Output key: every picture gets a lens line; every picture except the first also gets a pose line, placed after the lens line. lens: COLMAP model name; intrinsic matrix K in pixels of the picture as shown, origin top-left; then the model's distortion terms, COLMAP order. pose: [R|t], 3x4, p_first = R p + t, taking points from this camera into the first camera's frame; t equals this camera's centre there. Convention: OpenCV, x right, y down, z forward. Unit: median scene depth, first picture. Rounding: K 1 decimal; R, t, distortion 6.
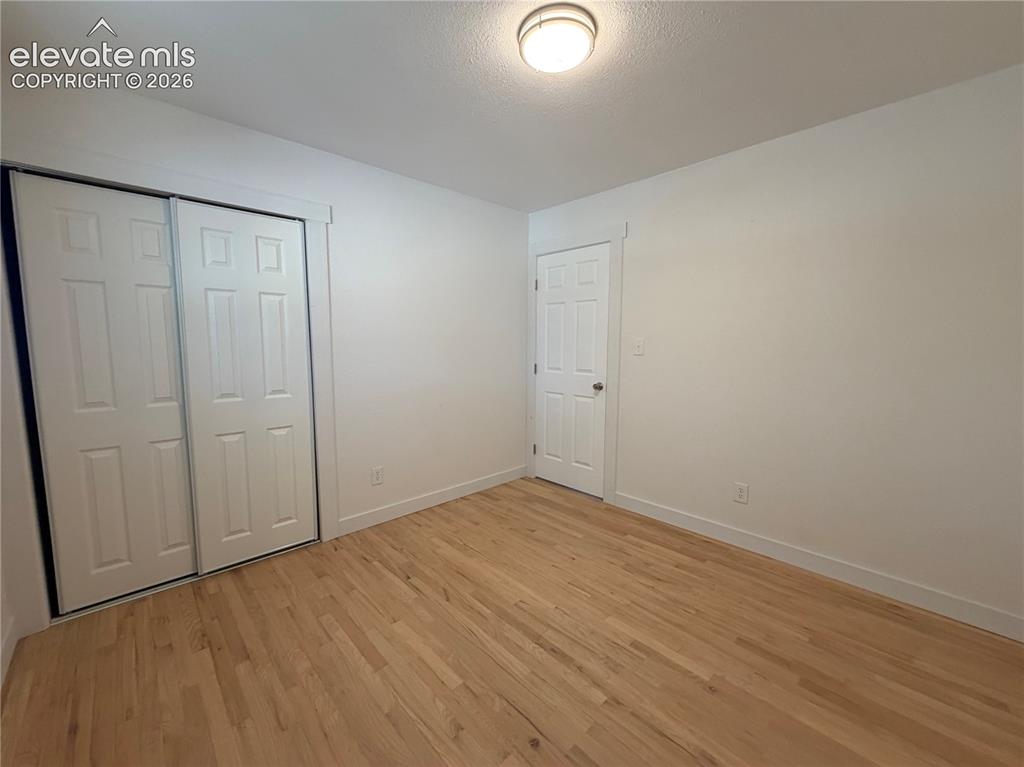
lens RADIAL K [[408.9, 0, 508.9], [0, 408.9, 383.4], [0, 0, 1]] dist [-0.001757, -0.000115]
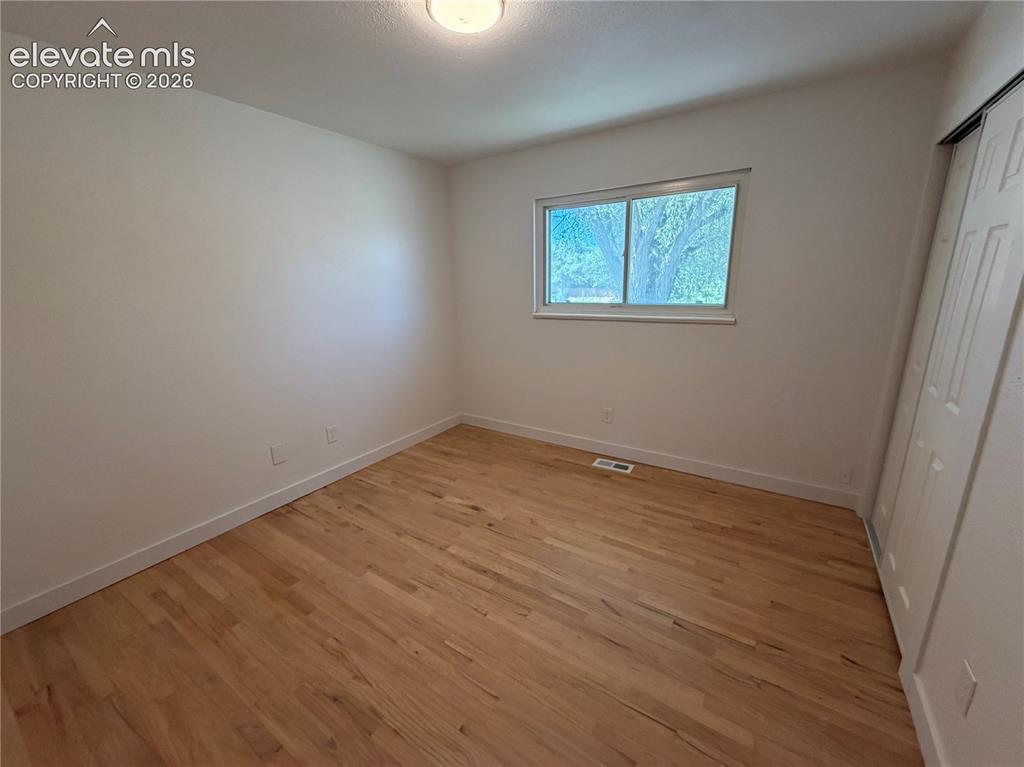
lens RADIAL K [[408.9, 0, 508.9], [0, 408.9, 383.4], [0, 0, 1]] dist [-0.001757, -0.000115]
pose [[-0.972987, 0.075780, -0.218068, 0.248486], [-0.004664, 0.937946, 0.346749, -0.274715], [0.230813, 0.338400, -0.912256, 1.834585]]
